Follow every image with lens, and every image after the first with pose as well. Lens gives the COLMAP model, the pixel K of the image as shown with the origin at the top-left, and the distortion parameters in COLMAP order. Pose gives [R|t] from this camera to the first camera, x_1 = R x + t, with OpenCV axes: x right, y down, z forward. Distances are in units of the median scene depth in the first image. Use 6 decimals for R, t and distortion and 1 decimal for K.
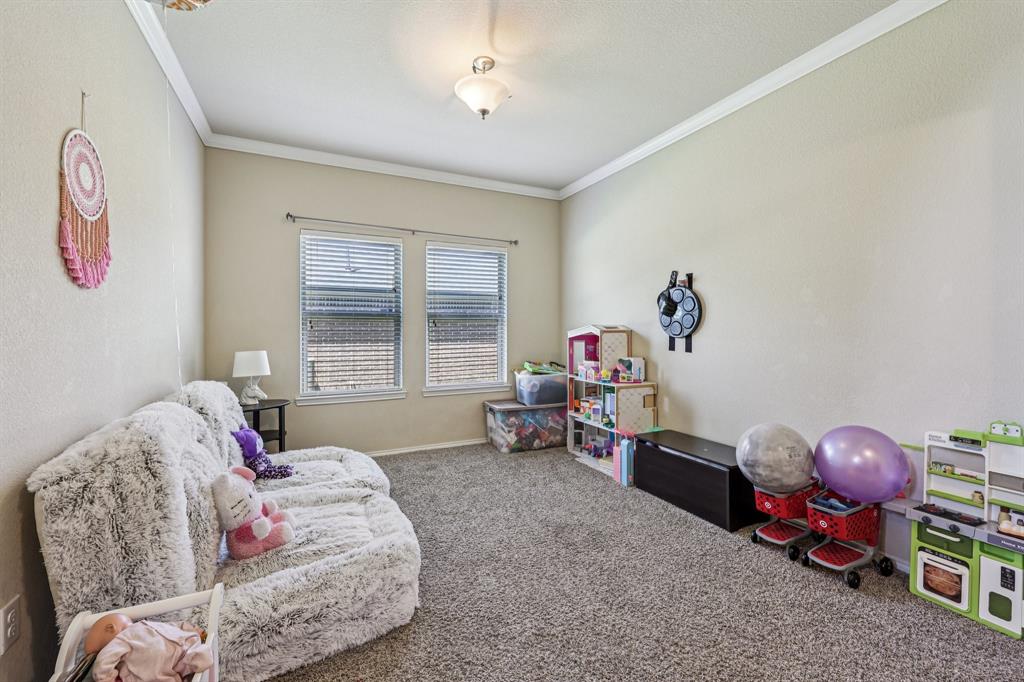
lens RADIAL K [[418.6, 0, 510.5], [0, 418.6, 338.5], [0, 0, 1]] dist [0.004075, -0.000196]
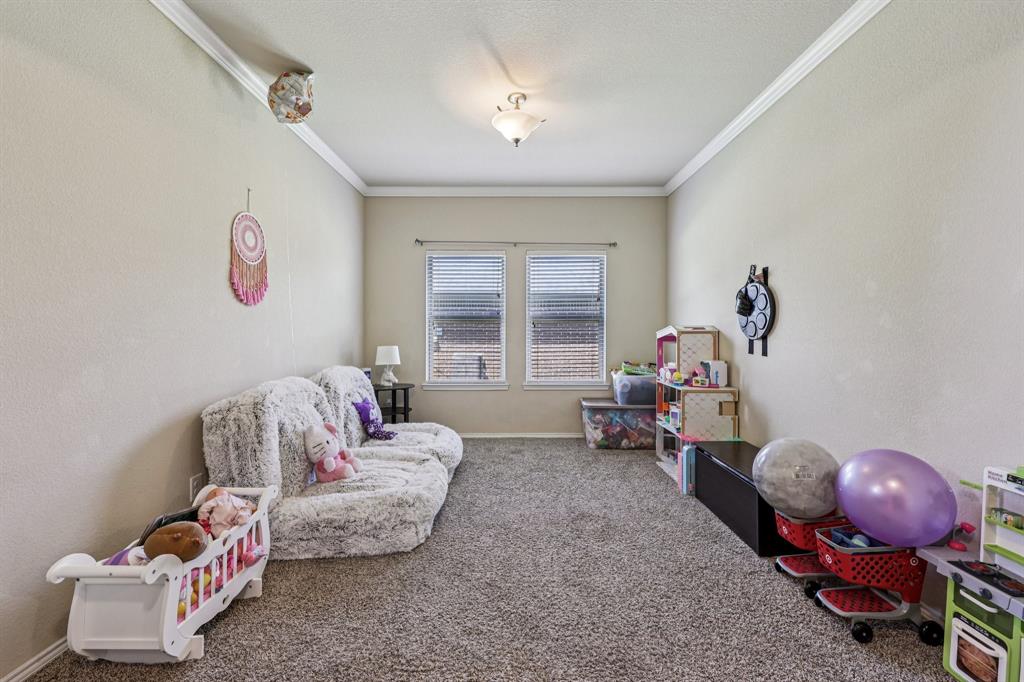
lens RADIAL K [[418.6, 0, 519.6], [0, 418.6, 340.3], [0, 0, 1]] dist [0.004075, -0.000196]
pose [[0.903177, 0.011932, -0.429102, 0.464571], [-0.010390, 0.999928, 0.005937, -0.000602], [0.429142, -0.000904, 0.903236, -0.034422]]
